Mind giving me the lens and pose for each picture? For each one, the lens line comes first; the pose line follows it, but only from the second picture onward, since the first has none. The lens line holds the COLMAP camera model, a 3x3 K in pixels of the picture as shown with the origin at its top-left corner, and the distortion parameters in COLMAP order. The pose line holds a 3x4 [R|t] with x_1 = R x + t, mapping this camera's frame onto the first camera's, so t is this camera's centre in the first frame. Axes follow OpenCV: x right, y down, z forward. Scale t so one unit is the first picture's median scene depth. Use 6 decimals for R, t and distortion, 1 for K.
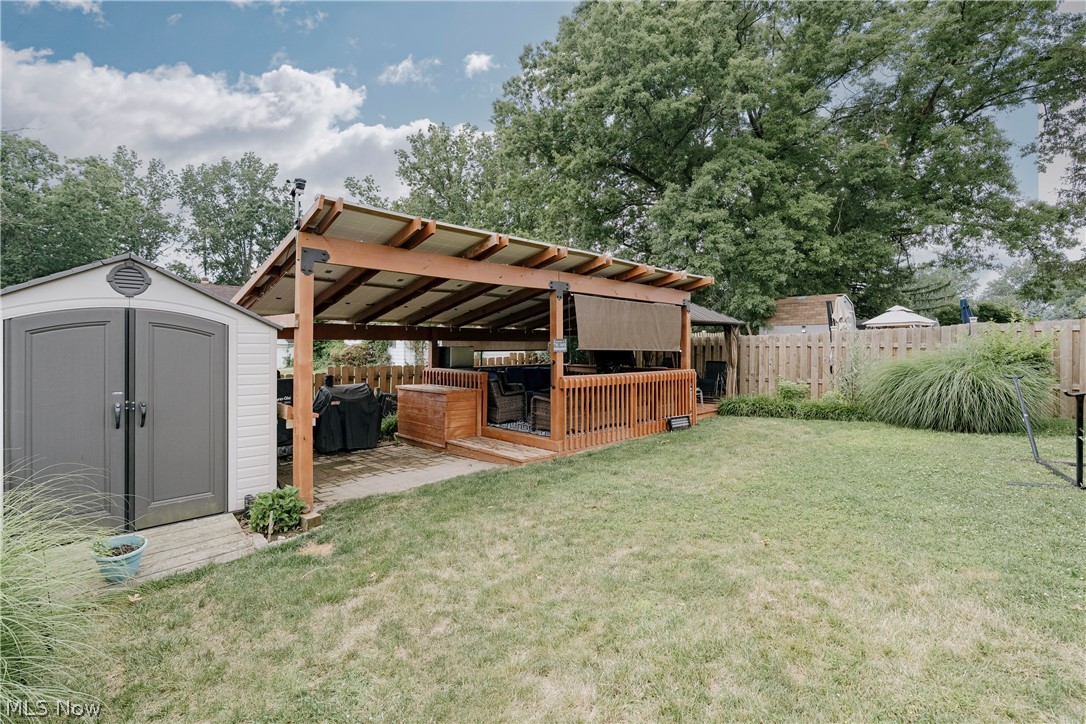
lens RADIAL K [[496.1, 0, 510.7], [0, 496.1, 354.0], [0, 0, 1]] dist [-0.002348, -0.000118]
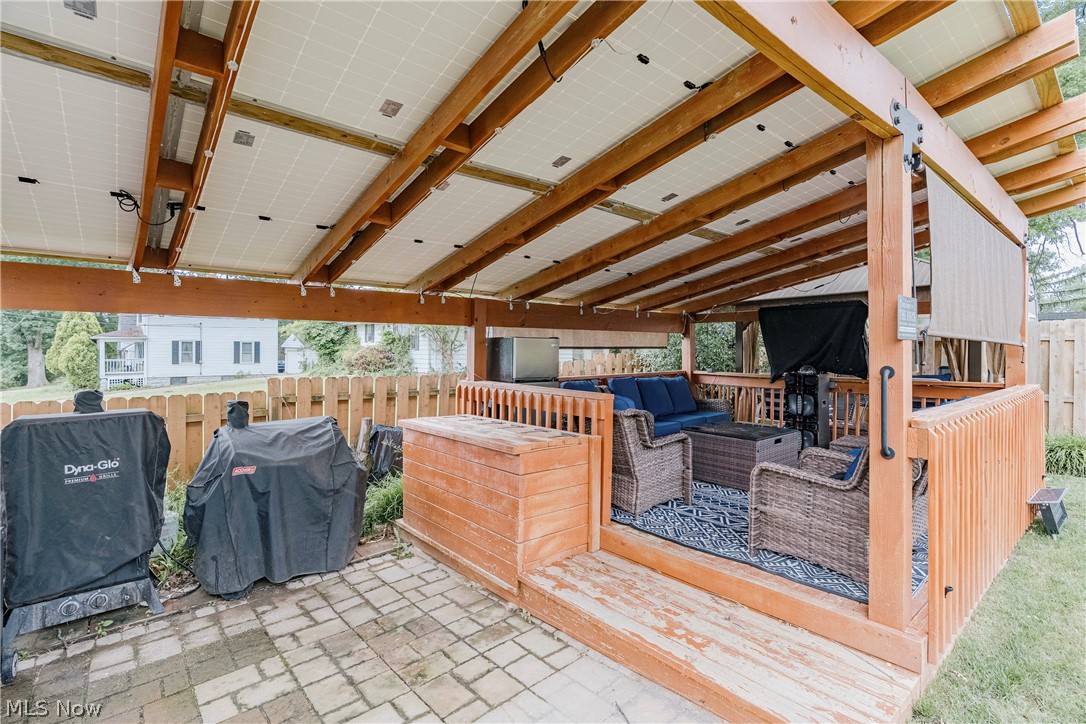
lens RADIAL K [[496.1, 0, 546.4], [0, 496.1, 356.3], [0, 0, 1]] dist [-0.002348, -0.000118]
pose [[0.999870, -0.001221, 0.016097, -0.098391], [0.001289, 0.999990, -0.004186, 0.005518], [-0.016092, 0.004206, 0.999862, 0.522352]]
